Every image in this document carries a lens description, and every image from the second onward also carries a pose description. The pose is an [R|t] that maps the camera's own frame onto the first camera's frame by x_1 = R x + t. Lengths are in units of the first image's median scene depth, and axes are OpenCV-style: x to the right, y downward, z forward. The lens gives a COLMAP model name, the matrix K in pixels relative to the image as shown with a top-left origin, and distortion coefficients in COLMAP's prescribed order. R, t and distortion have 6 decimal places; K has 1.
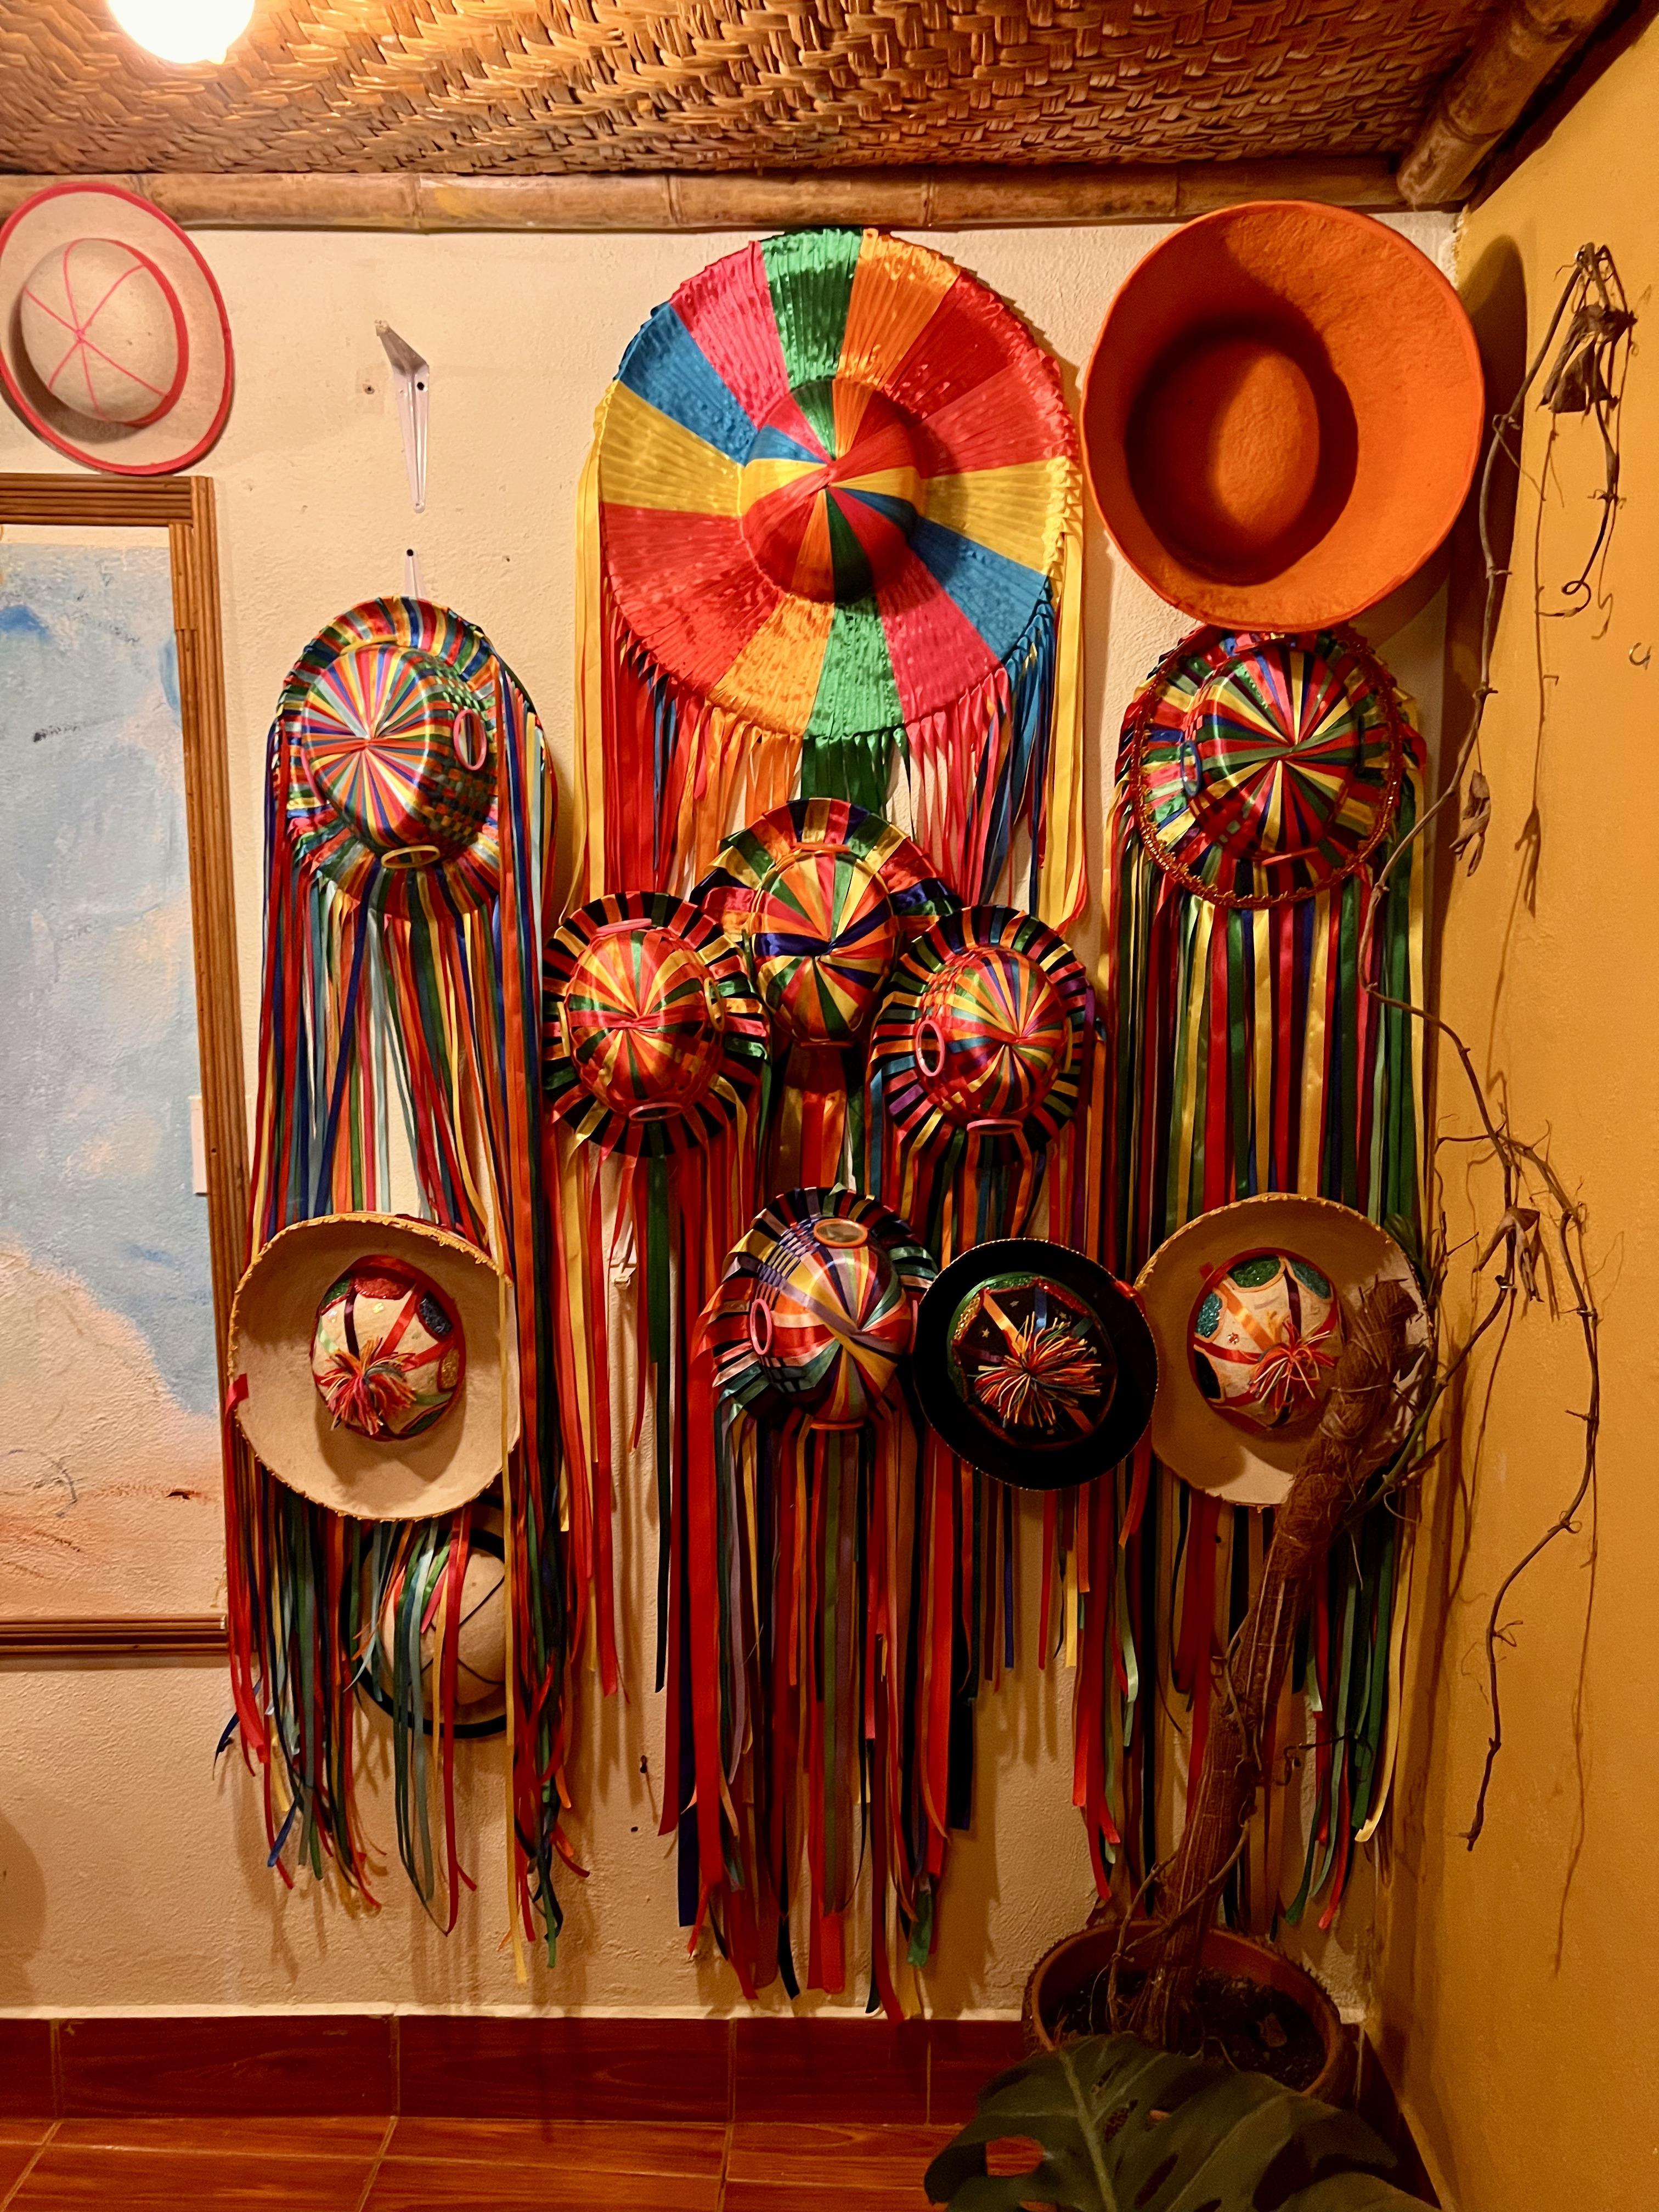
lens RADIAL K [[1635.8, 0, 823.4], [0, 1635.8, 1118.0], [0, 0, 1]] dist [0.081686, -0.125610]
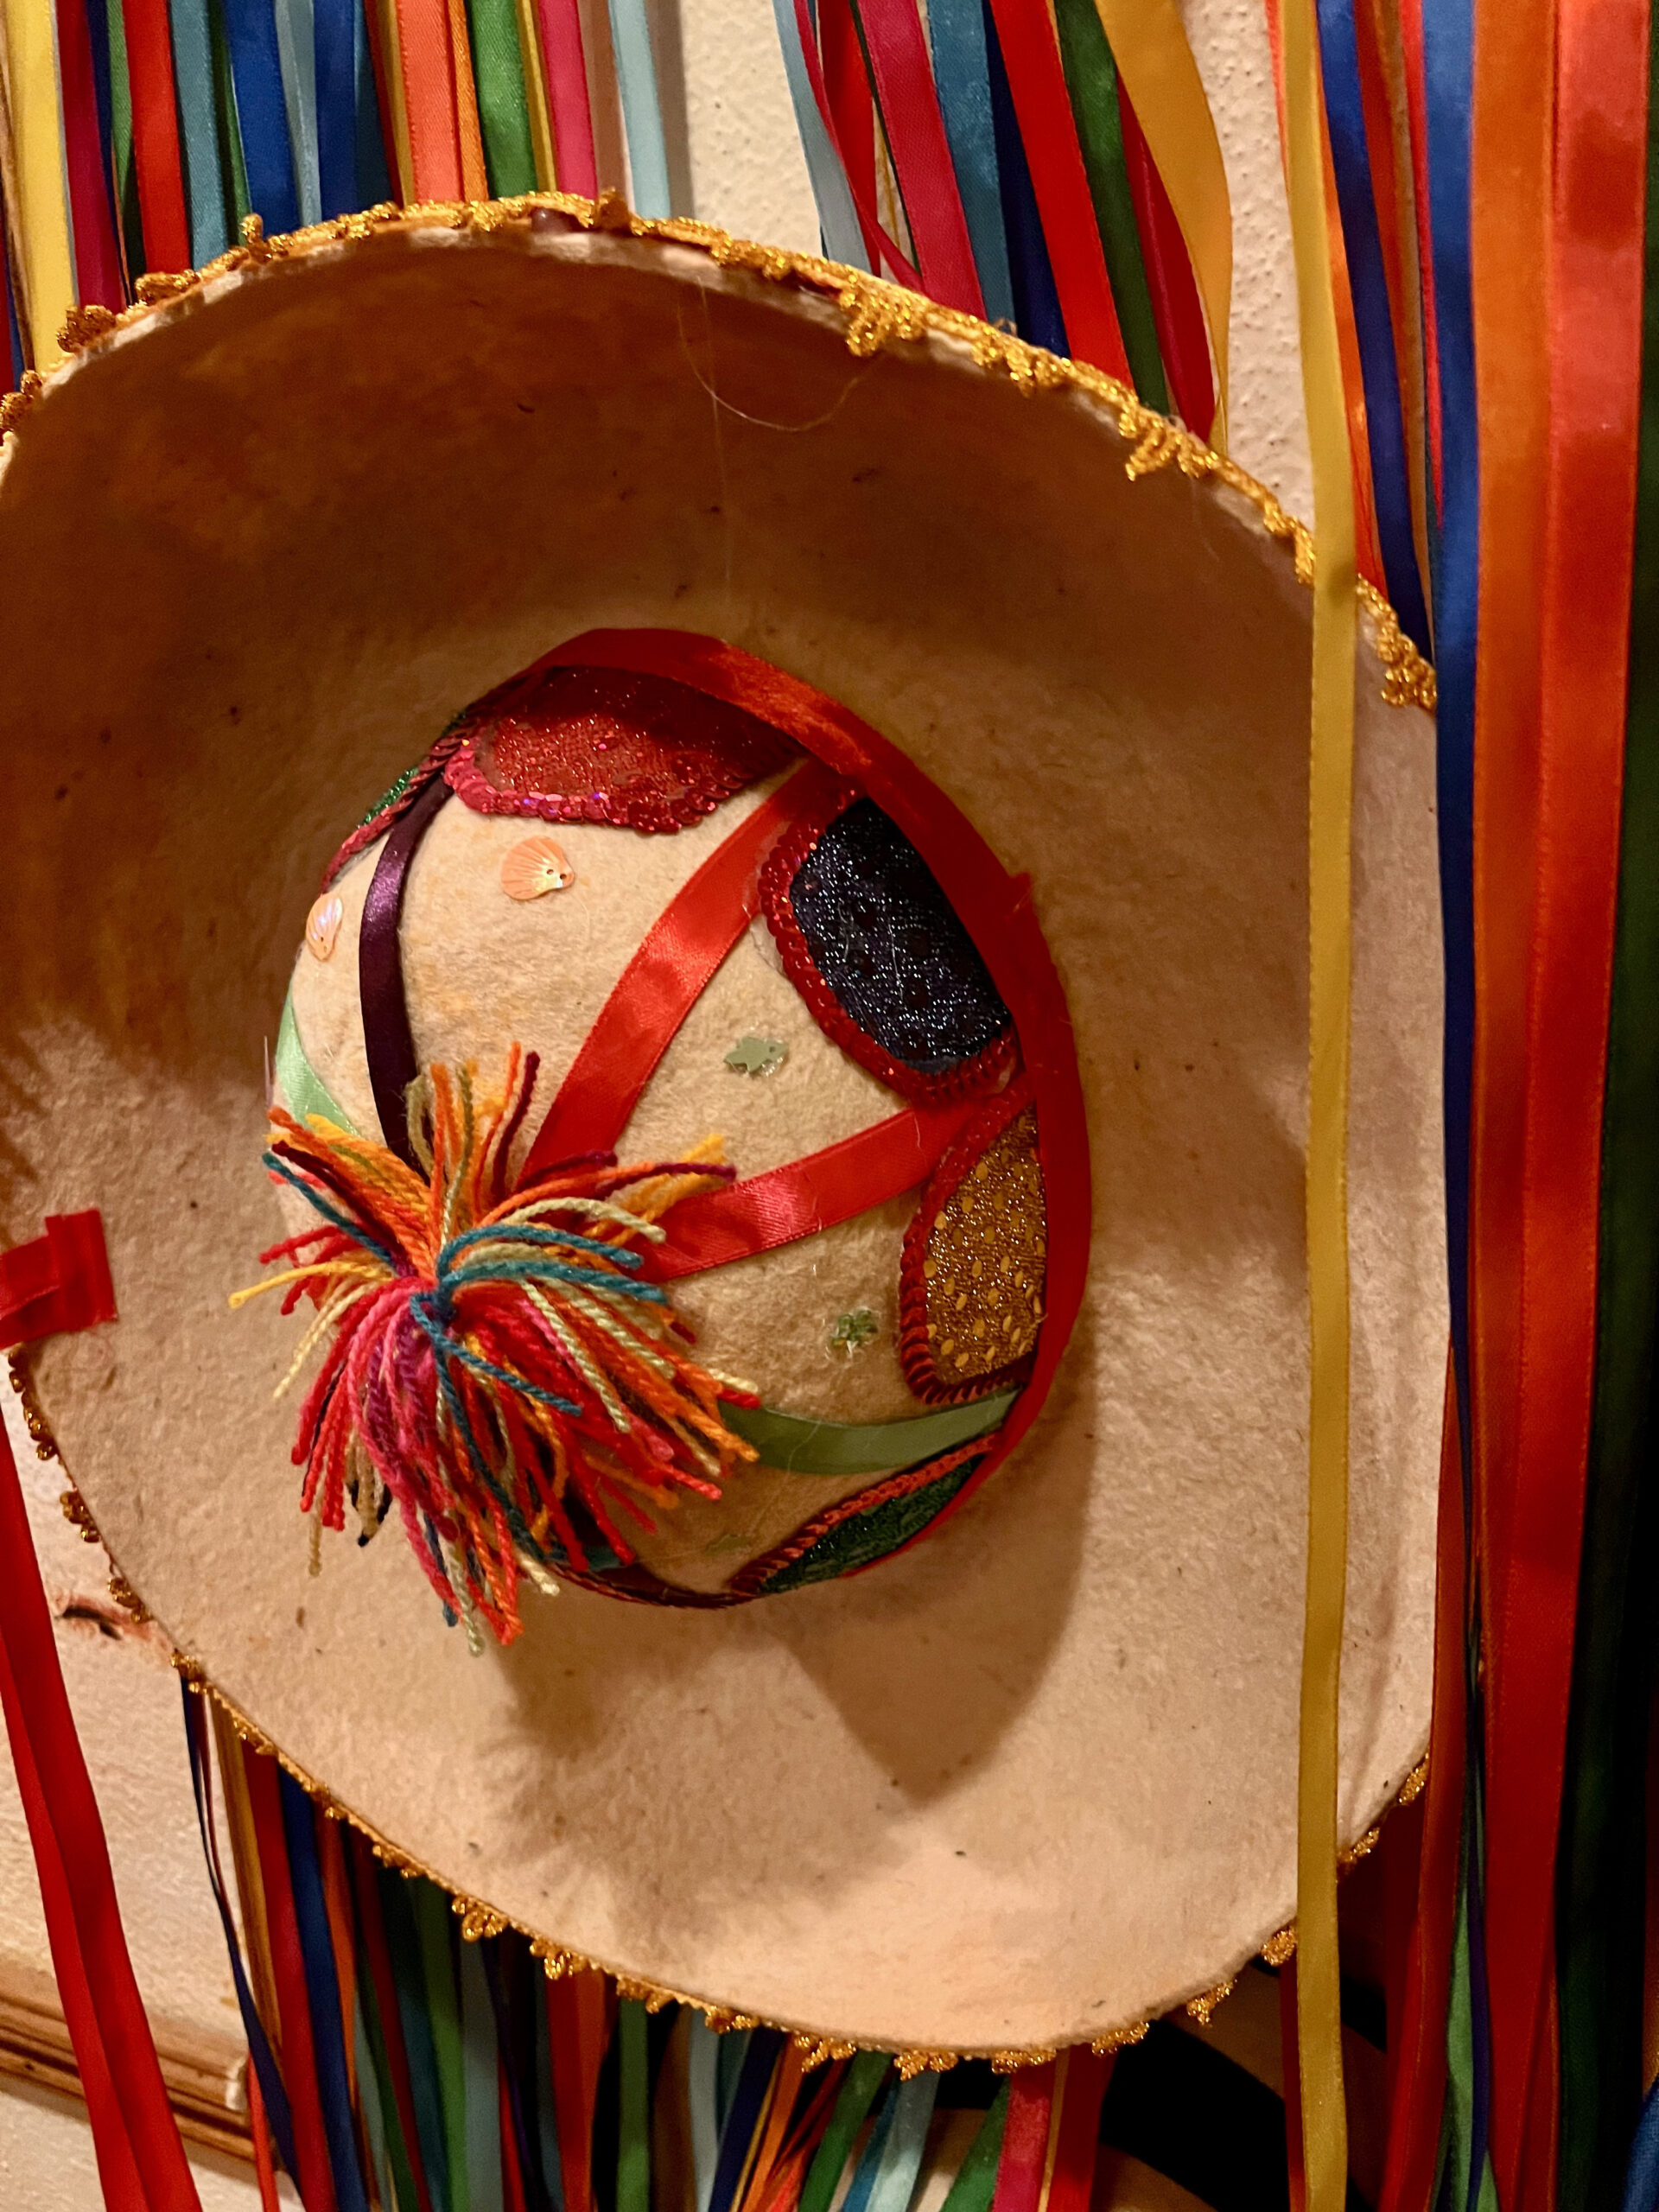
lens RADIAL K [[1635.8, 0, 823.4], [0, 1635.8, 1118.0], [0, 0, 1]] dist [0.081686, -0.125610]
pose [[0.903197, 0.046963, -0.426648, -0.178901], [0.004202, 0.992981, 0.118197, 0.122599], [0.429205, -0.108548, 0.896661, 0.882462]]
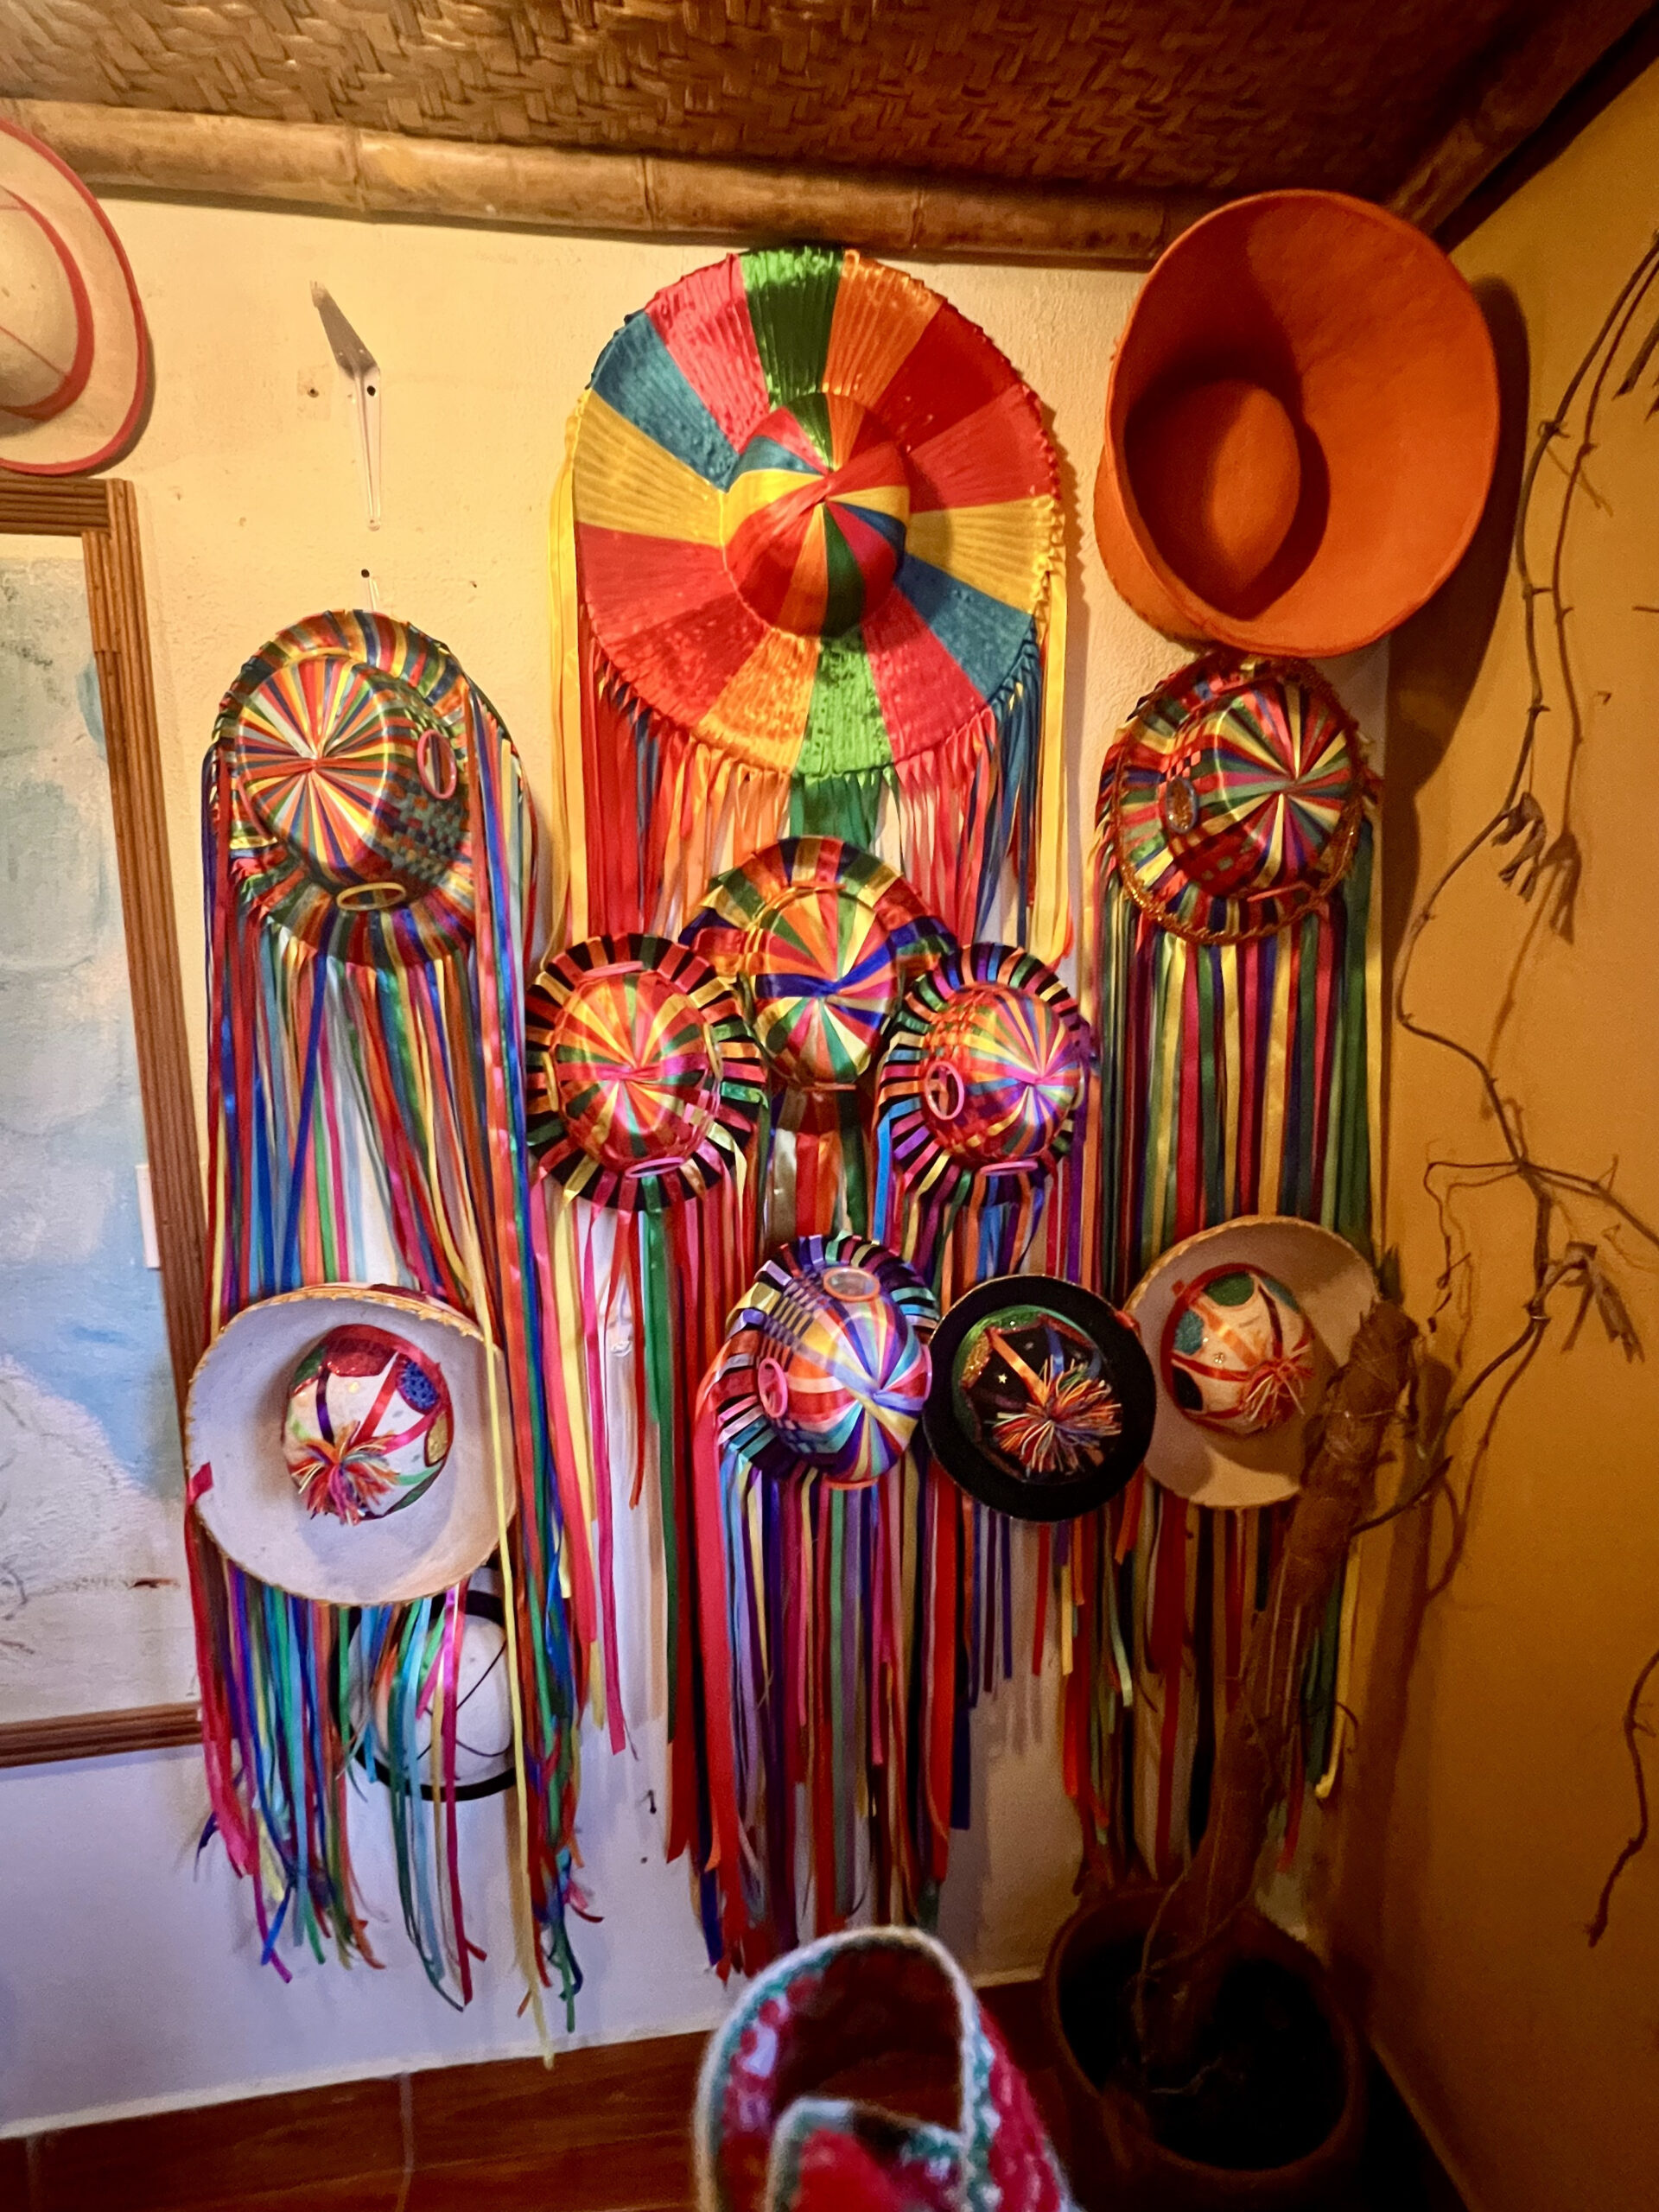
lens RADIAL K [[1057.9, 0, 837.6], [0, 1057.9, 1095.9], [0, 0, 1]] dist [0.000046, -0.000777]
pose [[0.990054, -0.032866, 0.136792, -0.078483], [0.033607, 0.999430, -0.003108, -0.038426], [-0.136612, 0.007674, 0.990595, 0.378545]]
